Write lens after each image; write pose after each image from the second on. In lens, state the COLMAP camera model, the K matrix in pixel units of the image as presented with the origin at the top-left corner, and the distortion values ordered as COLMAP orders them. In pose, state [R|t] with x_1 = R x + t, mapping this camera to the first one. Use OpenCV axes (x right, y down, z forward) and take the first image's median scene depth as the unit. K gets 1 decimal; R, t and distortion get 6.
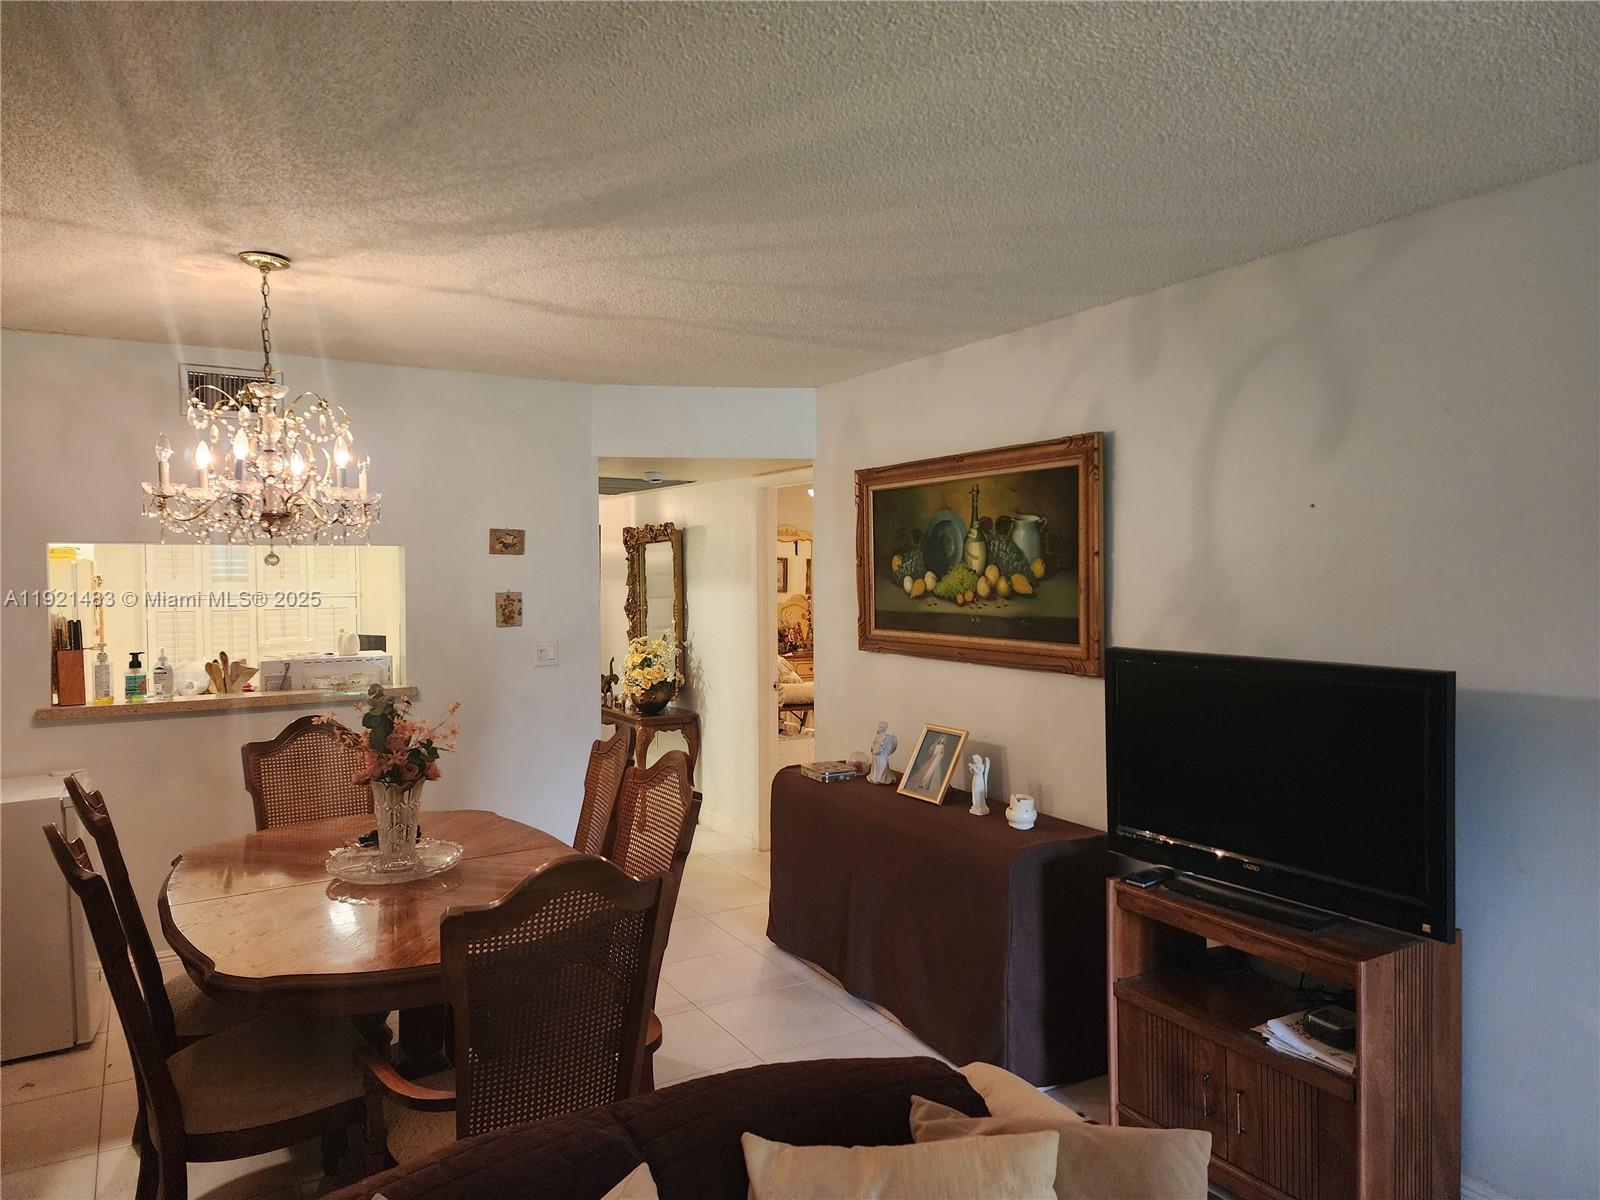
lens RADIAL K [[1071.9, 0, 800.0], [0, 1071.9, 600.0], [0, 0, 1]] dist [0.051325, -0.002370]
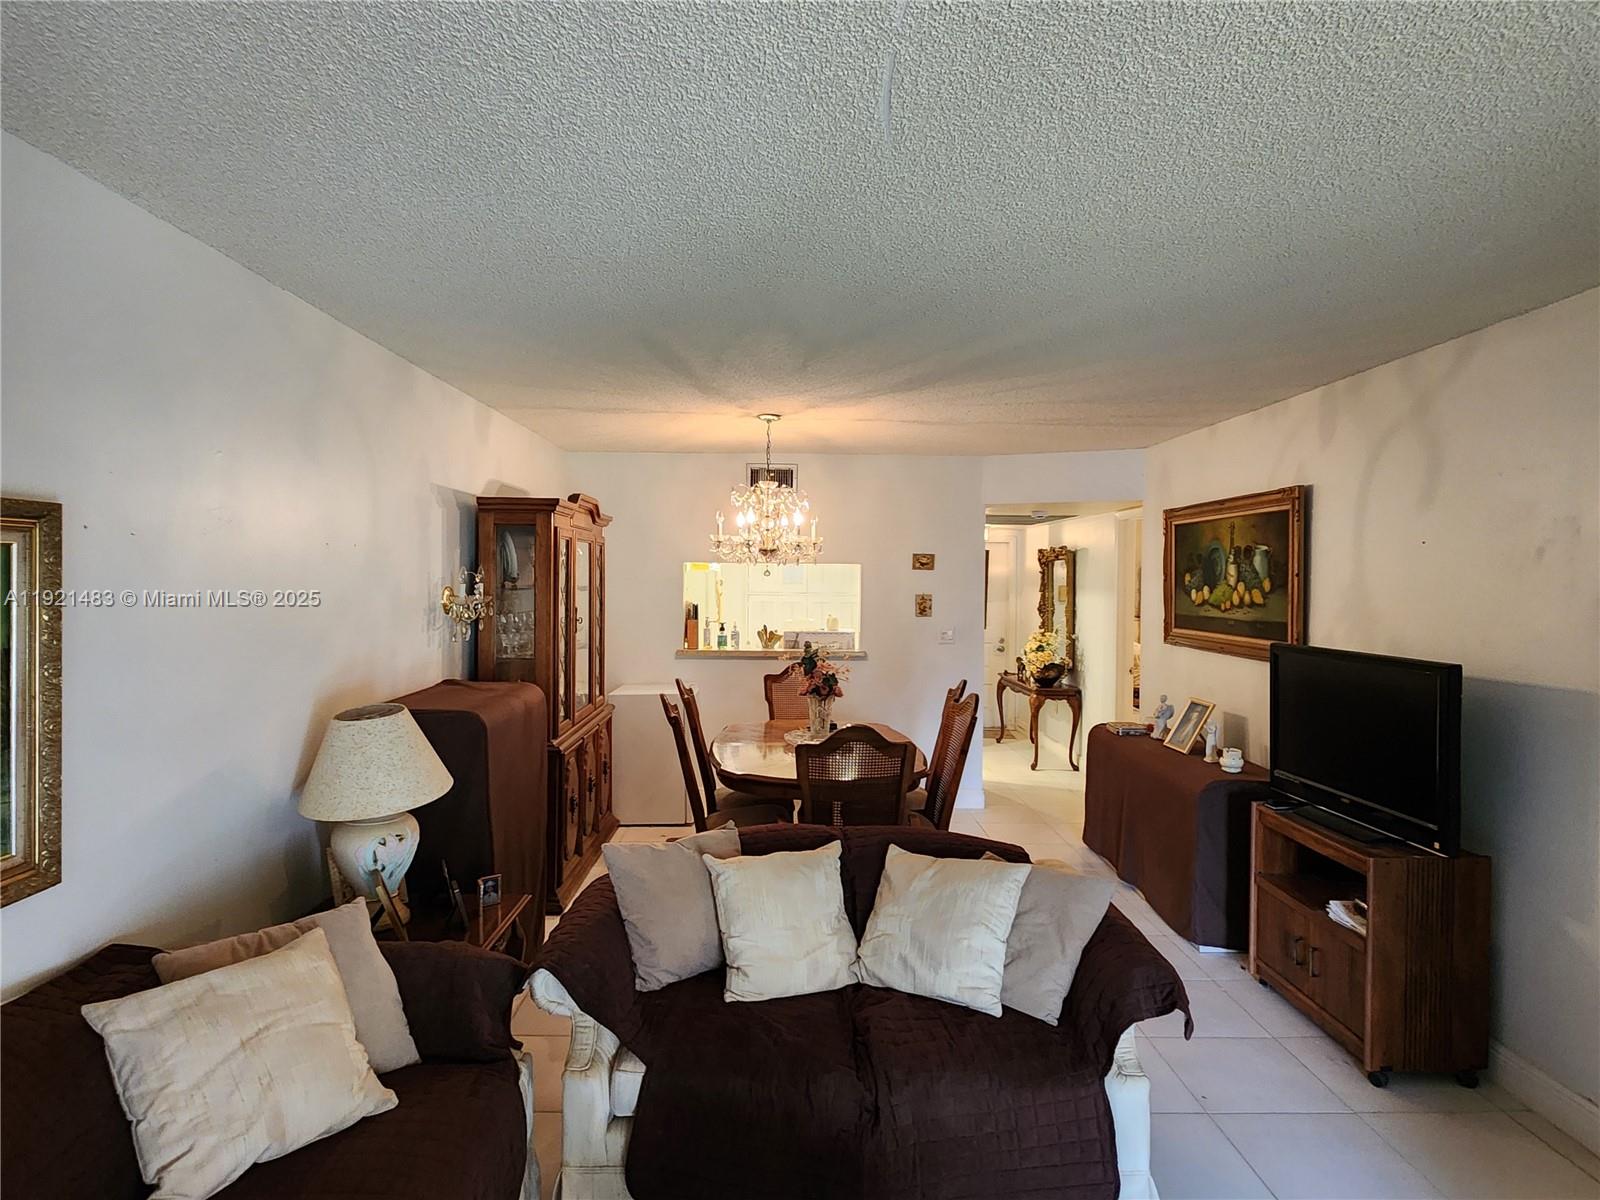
lens RADIAL K [[905.4, 0, 800.0], [0, 905.4, 600.0], [0, 0, 1]] dist [0.060881, 0.000177]
pose [[0.871056, 0.026533, -0.490466, 0.256744], [-0.028512, 0.999588, 0.003439, 0.001790], [0.490355, 0.010988, 0.871454, -0.265945]]
